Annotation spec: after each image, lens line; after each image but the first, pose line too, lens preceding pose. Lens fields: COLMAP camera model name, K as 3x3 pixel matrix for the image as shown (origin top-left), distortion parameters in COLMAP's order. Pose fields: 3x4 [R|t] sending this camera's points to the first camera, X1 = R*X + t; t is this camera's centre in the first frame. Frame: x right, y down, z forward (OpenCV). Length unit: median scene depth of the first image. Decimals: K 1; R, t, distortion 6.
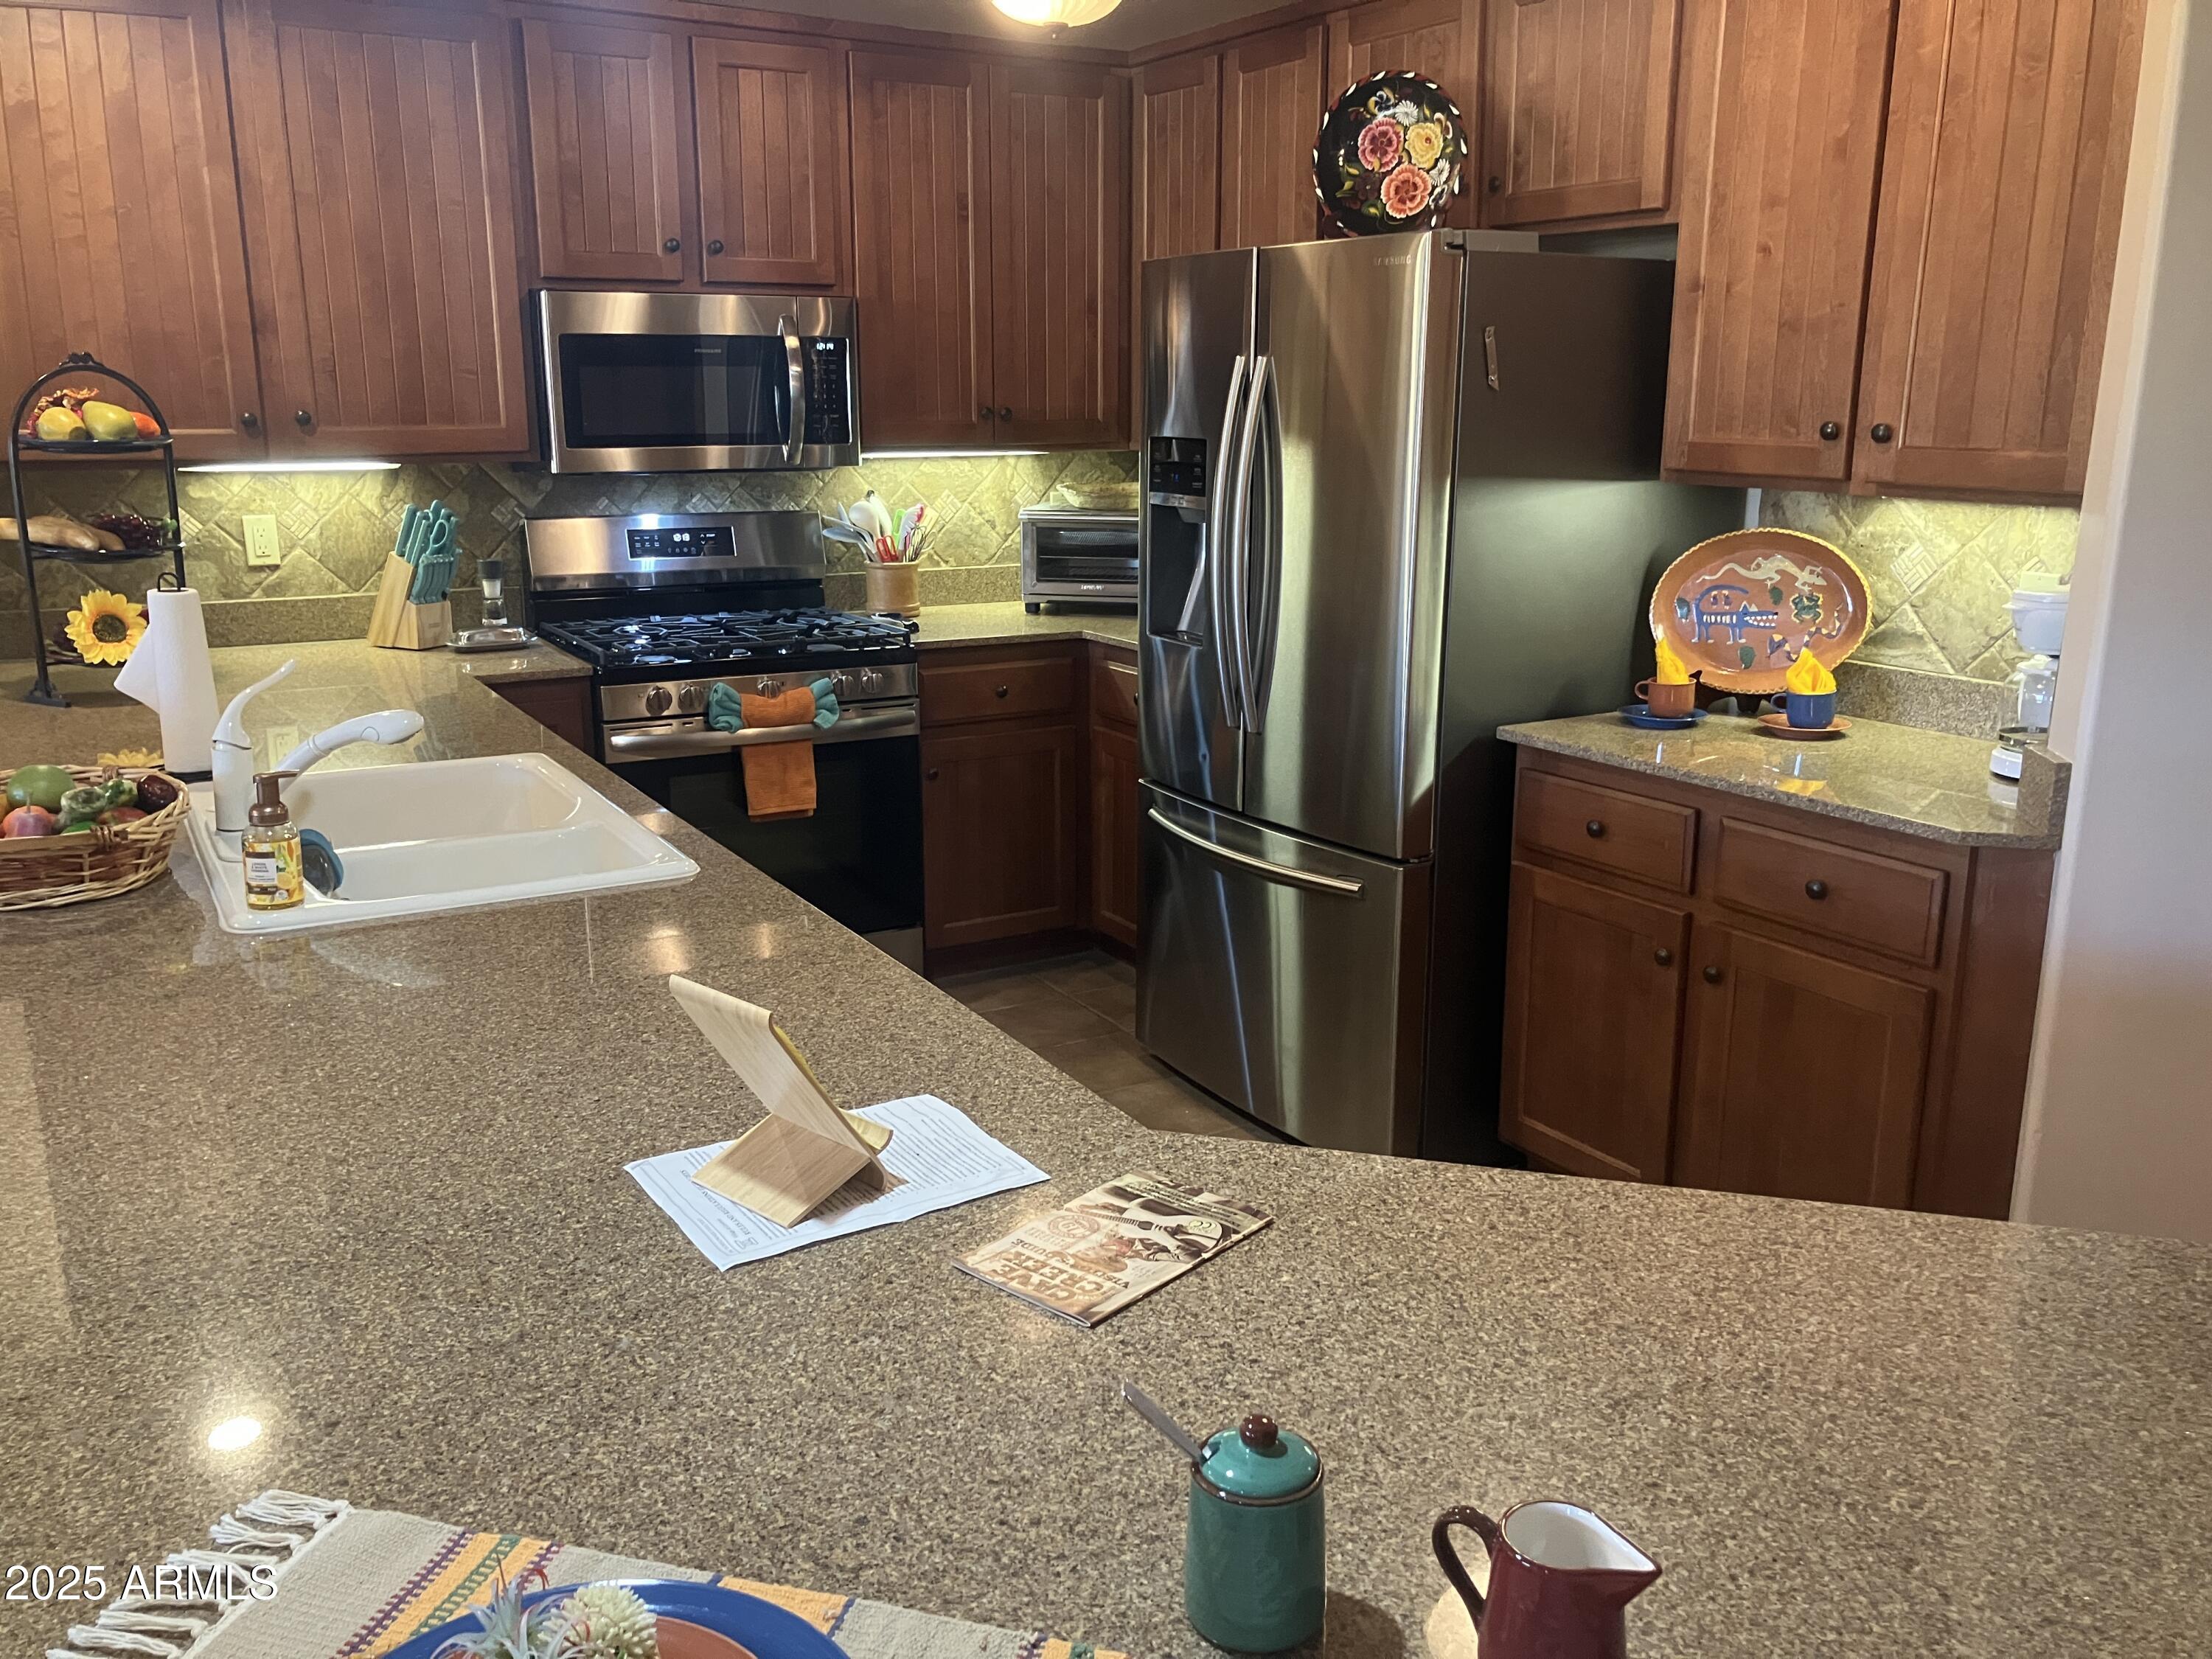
lens RADIAL K [[1807.4, 0, 1116.1], [0, 1807.4, 822.5], [0, 0, 1]] dist [0.054937, -0.068777]
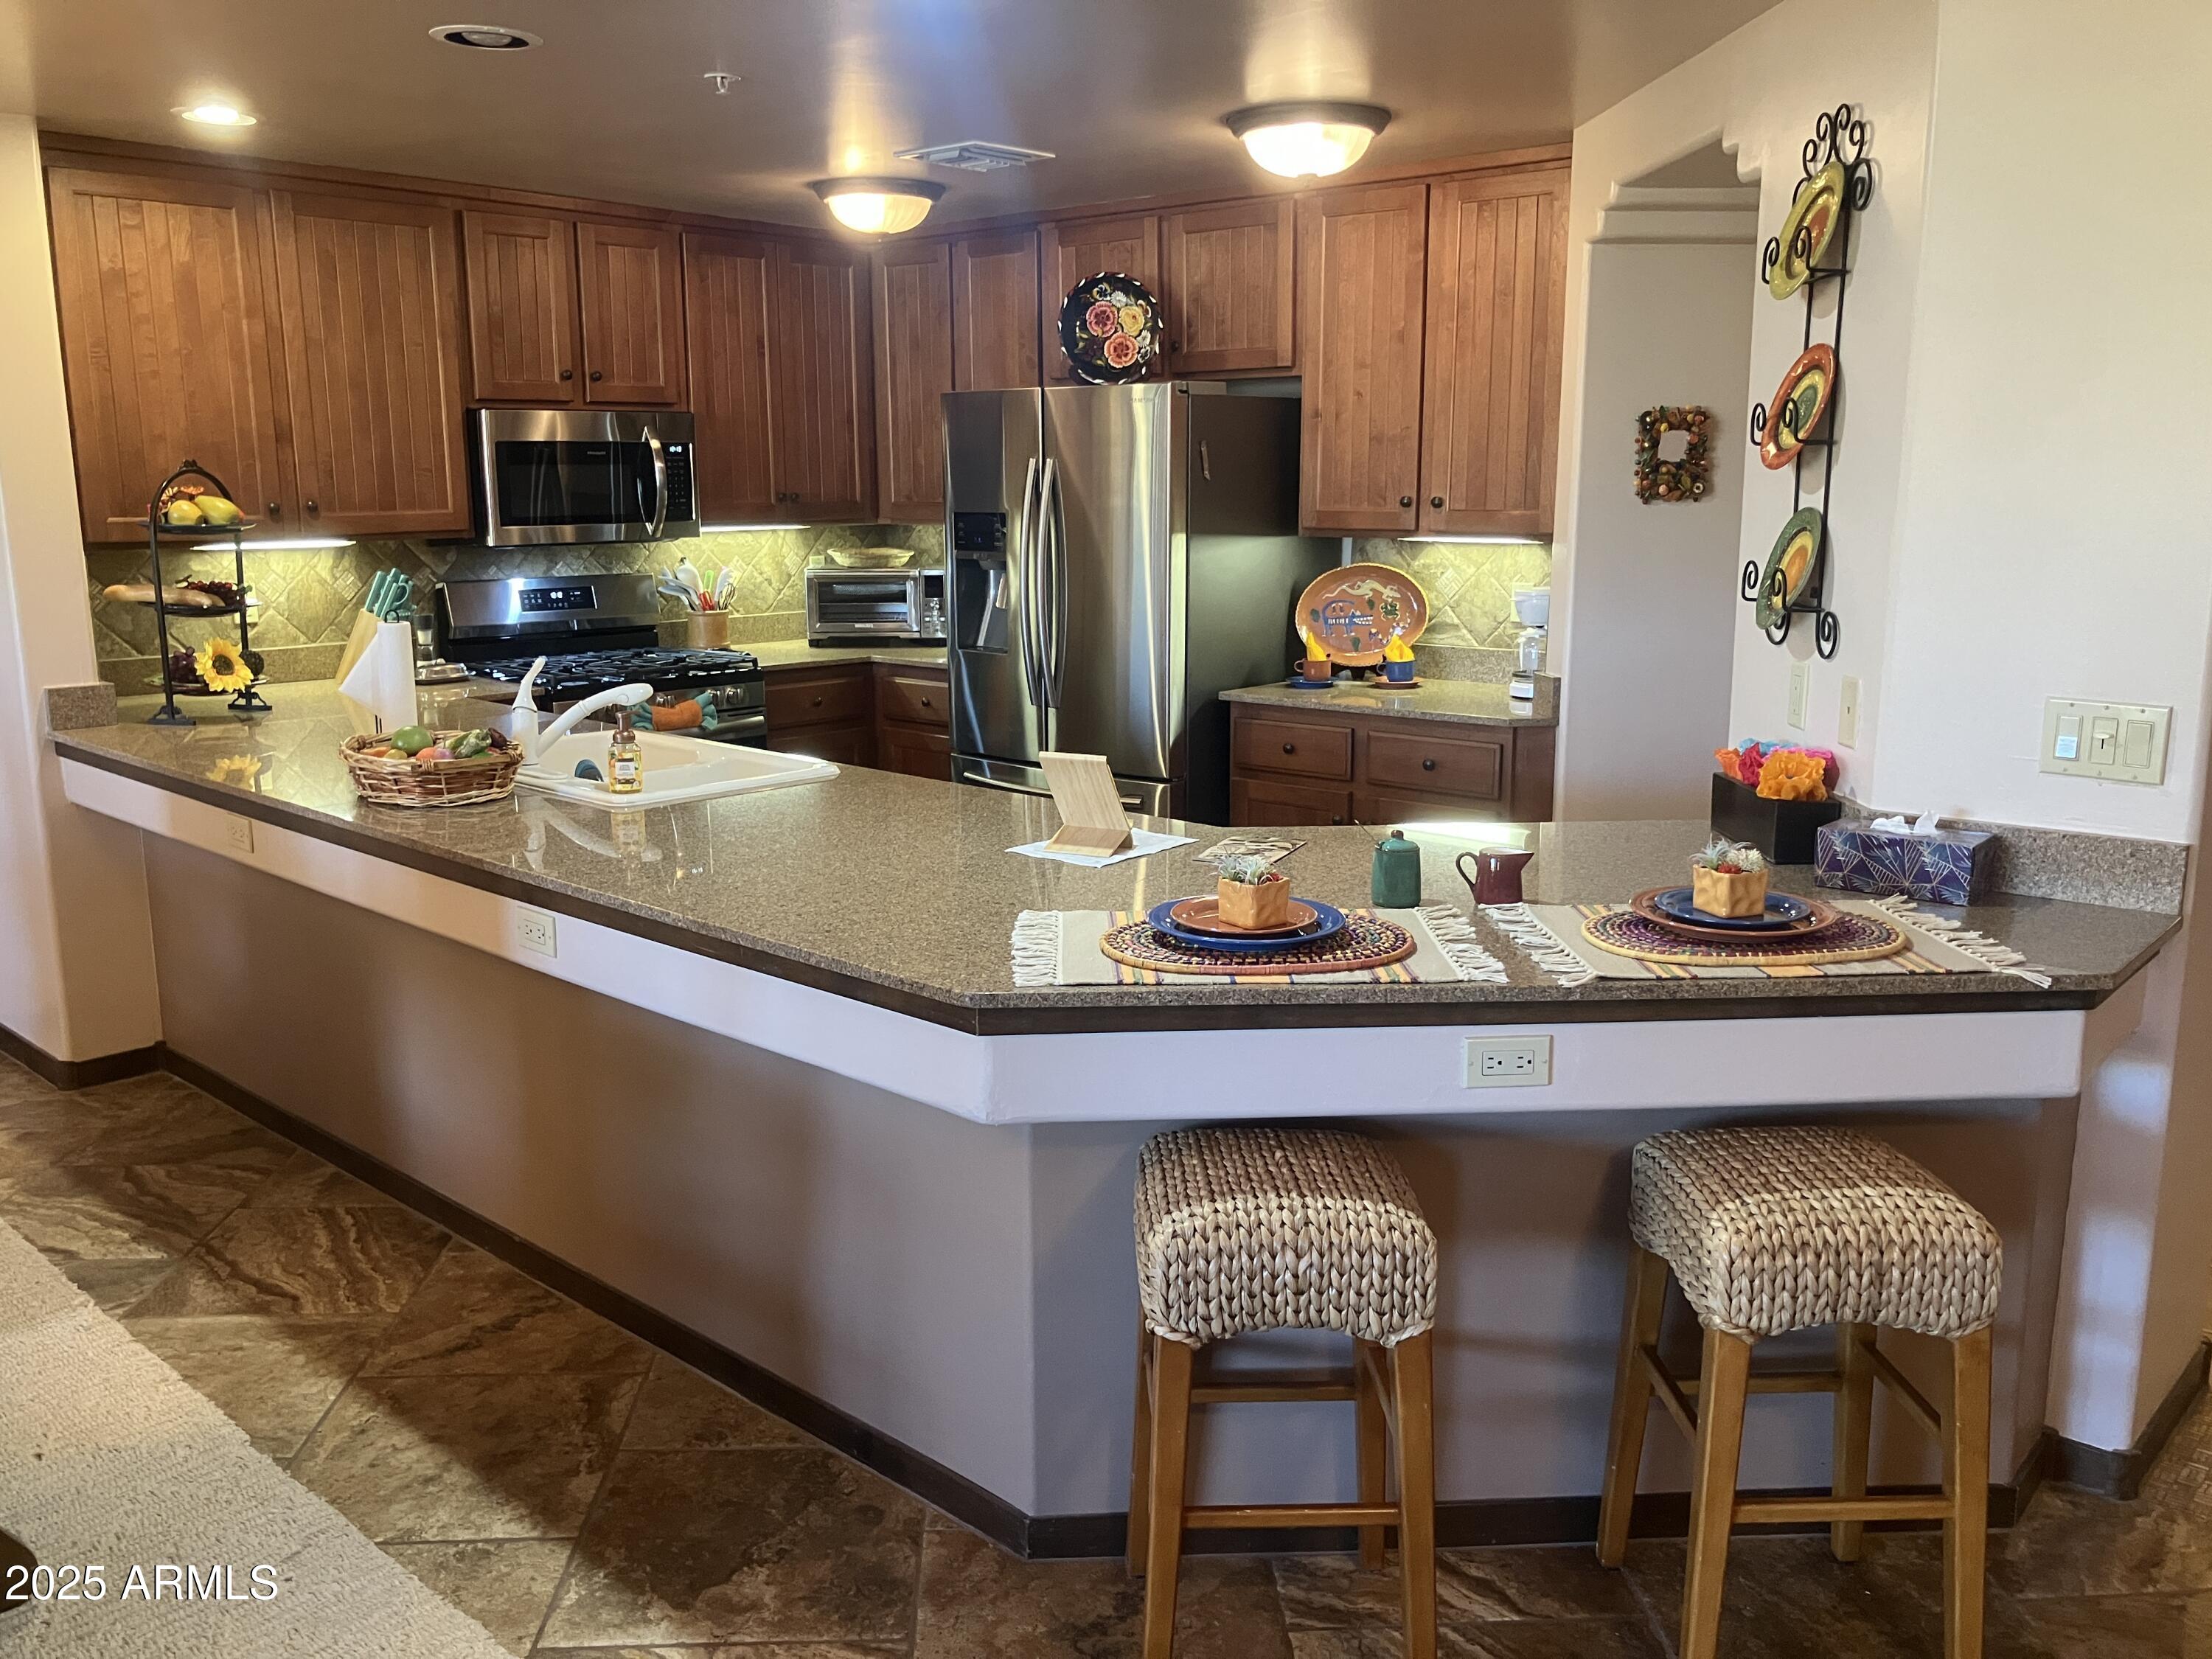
lens RADIAL K [[1807.4, 0, 1091.4], [0, 1807.4, 827.9], [0, 0, 1]] dist [0.054937, -0.068777]
pose [[0.958752, -0.062550, 0.277276, -0.309457], [0.073850, 0.996803, -0.030489, 0.096291], [-0.274482, 0.049708, 0.960307, -0.430101]]
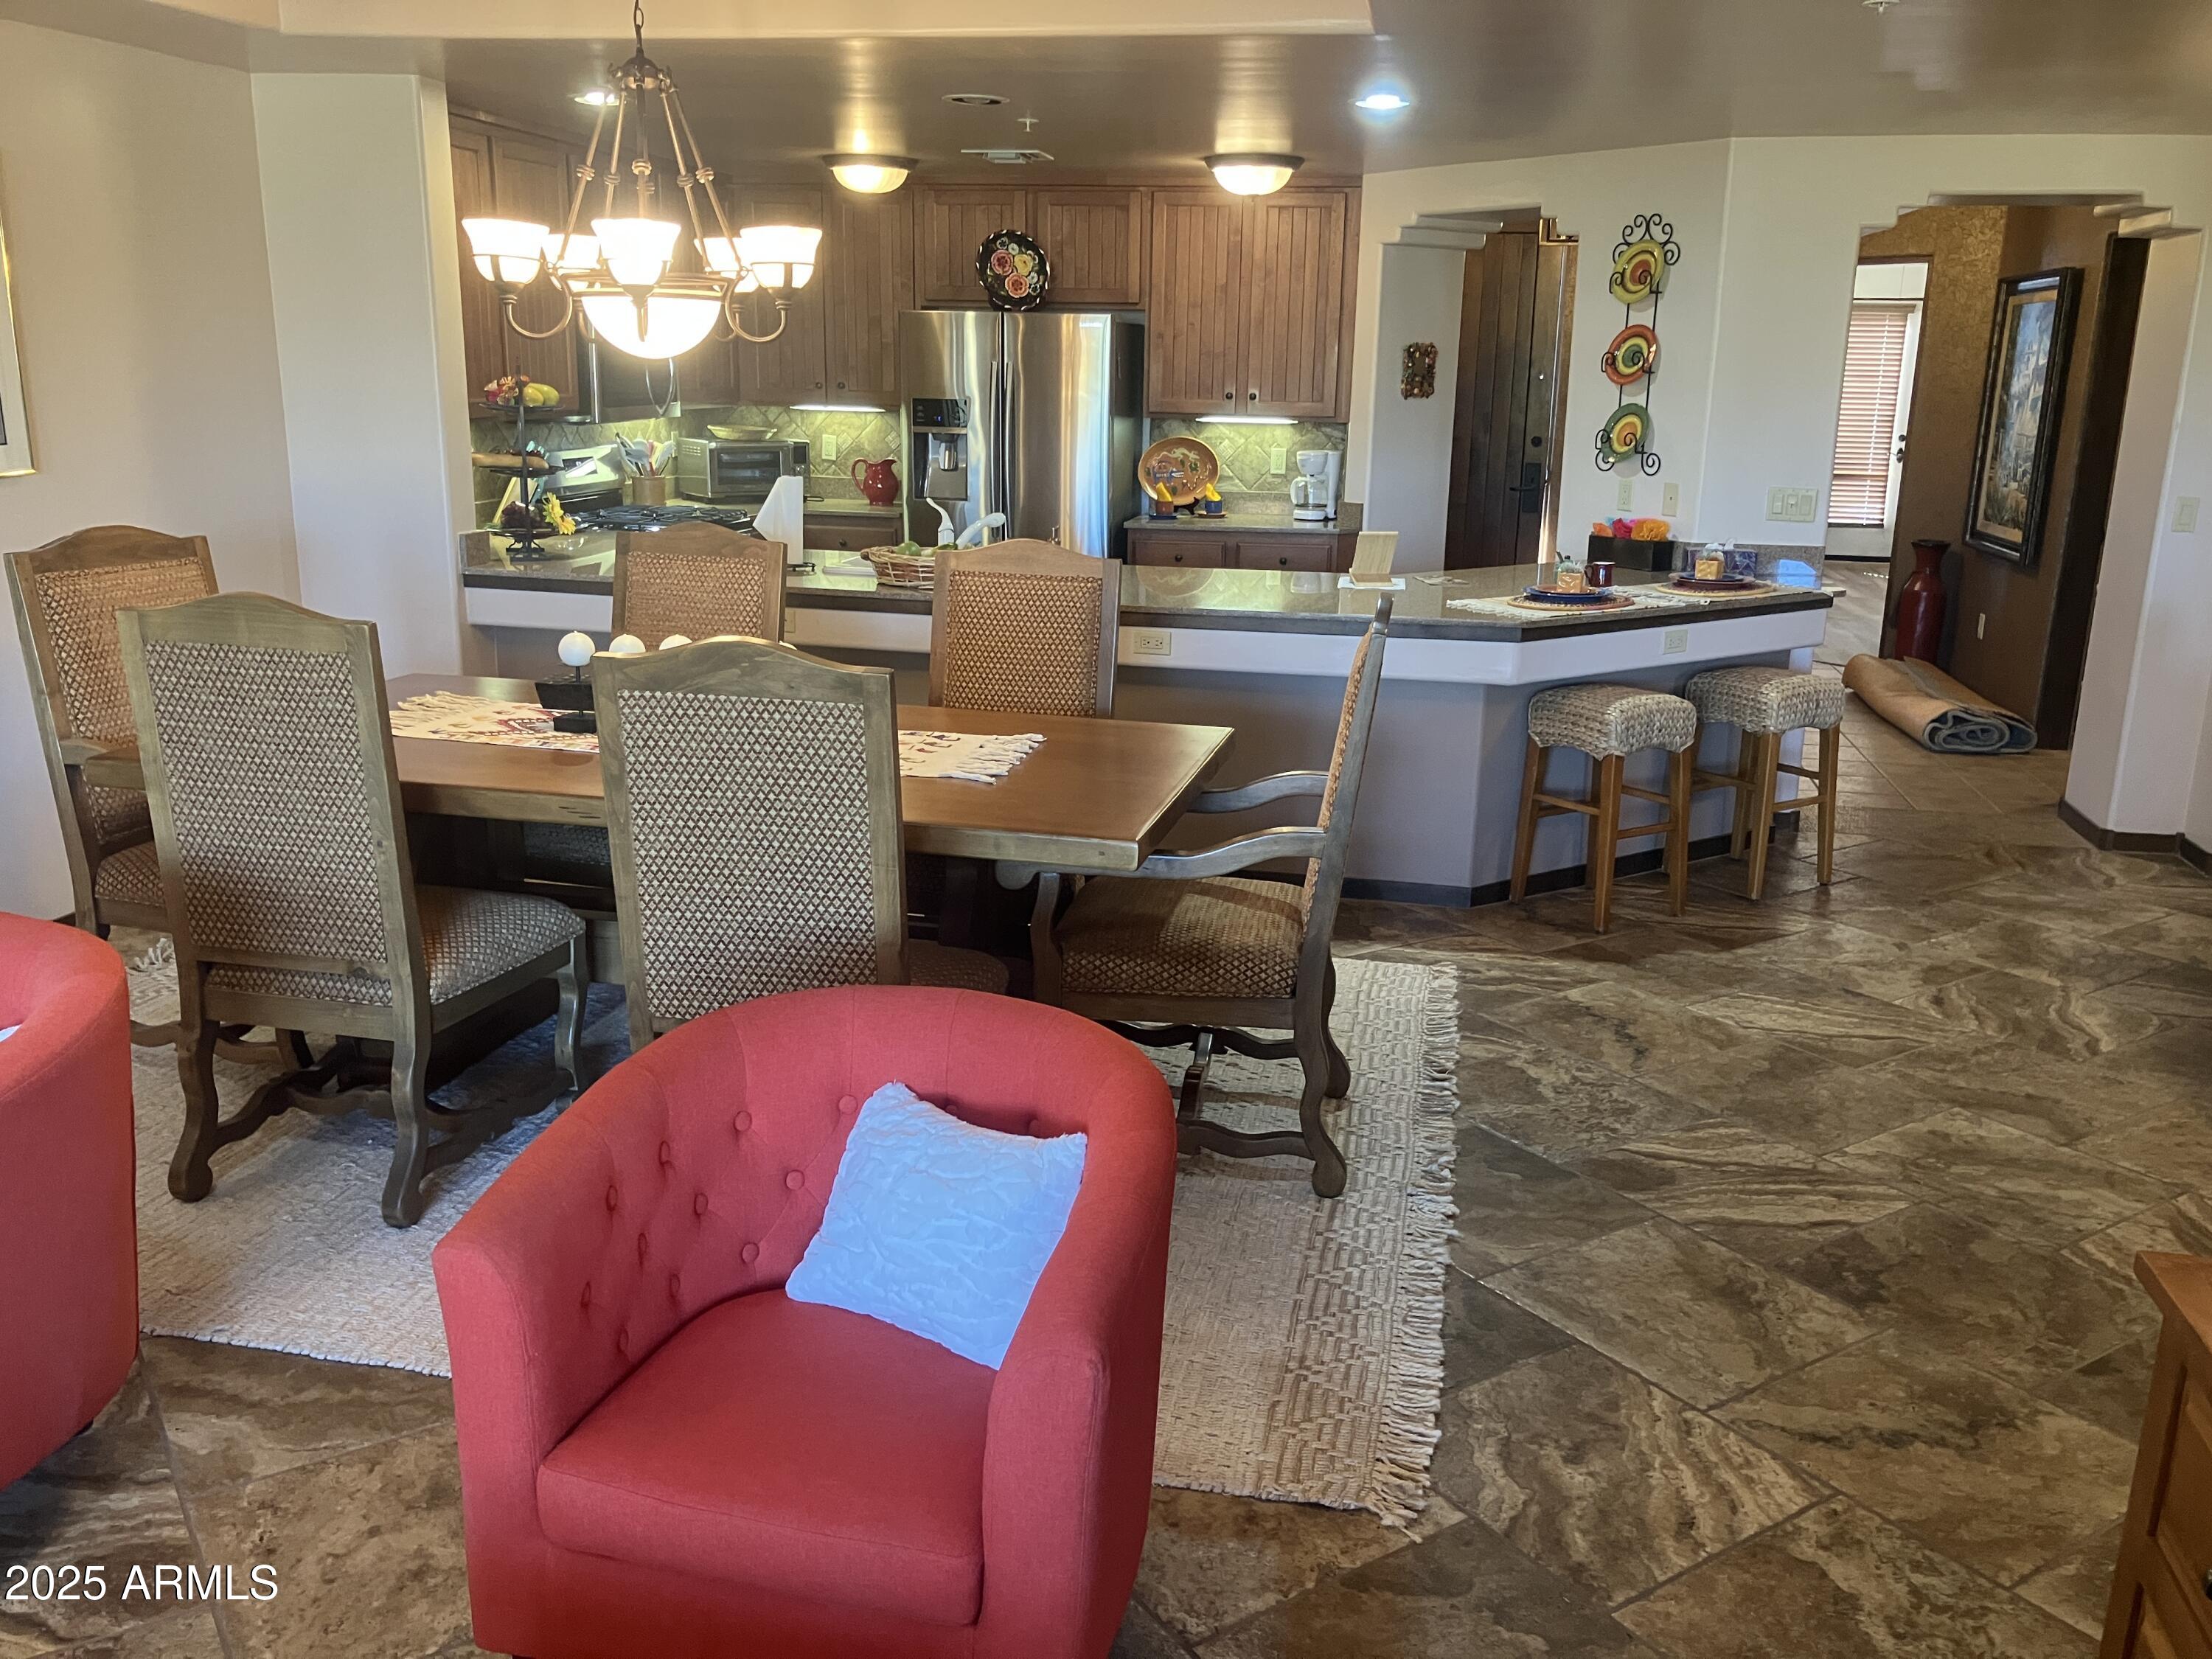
lens RADIAL K [[1807.4, 0, 1116.8], [0, 1807.4, 833.3], [0, 0, 1]] dist [0.054937, -0.068777]
pose [[0.665779, -0.179522, 0.724231, -1.449974], [0.159008, 0.982465, 0.097359, 0.106198], [-0.729010, 0.050339, 0.682650, -0.539260]]
